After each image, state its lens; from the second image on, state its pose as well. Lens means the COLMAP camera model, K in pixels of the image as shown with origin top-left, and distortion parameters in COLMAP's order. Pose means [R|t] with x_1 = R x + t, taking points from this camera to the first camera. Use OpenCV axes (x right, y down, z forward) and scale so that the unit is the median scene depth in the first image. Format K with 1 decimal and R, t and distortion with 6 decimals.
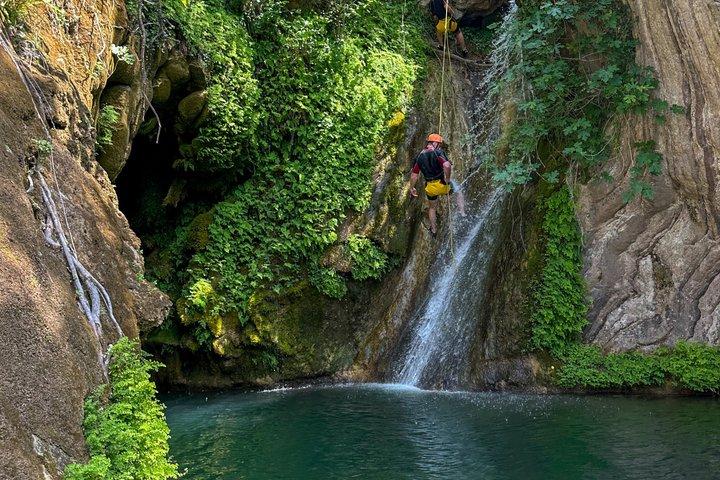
lens RADIAL K [[645.3, 0, 360.0], [0, 645.3, 240.0], [0, 0, 1]] dist [0.100443, -0.010586]
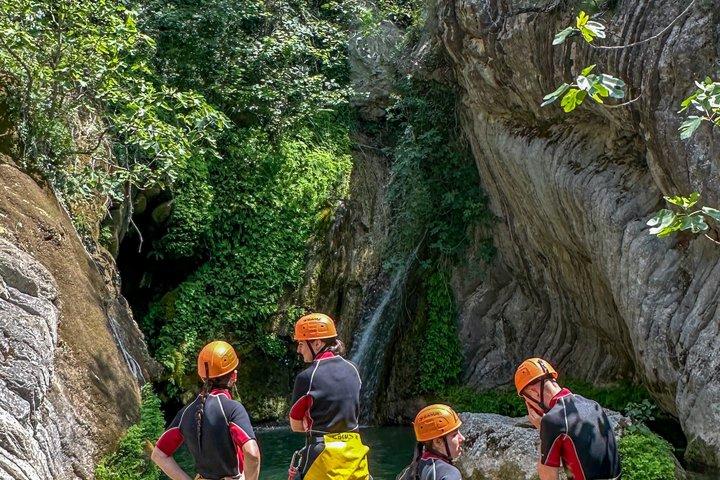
lens RADIAL K [[705.0, 0, 336.4], [0, 705.0, 239.4], [0, 0, 1]] dist [-0.004815, -0.022749]
pose [[0.999496, -0.031527, 0.003738, 0.078876], [0.031706, 0.997260, -0.066841, -0.042777], [-0.001621, 0.066926, 0.997757, -0.375639]]
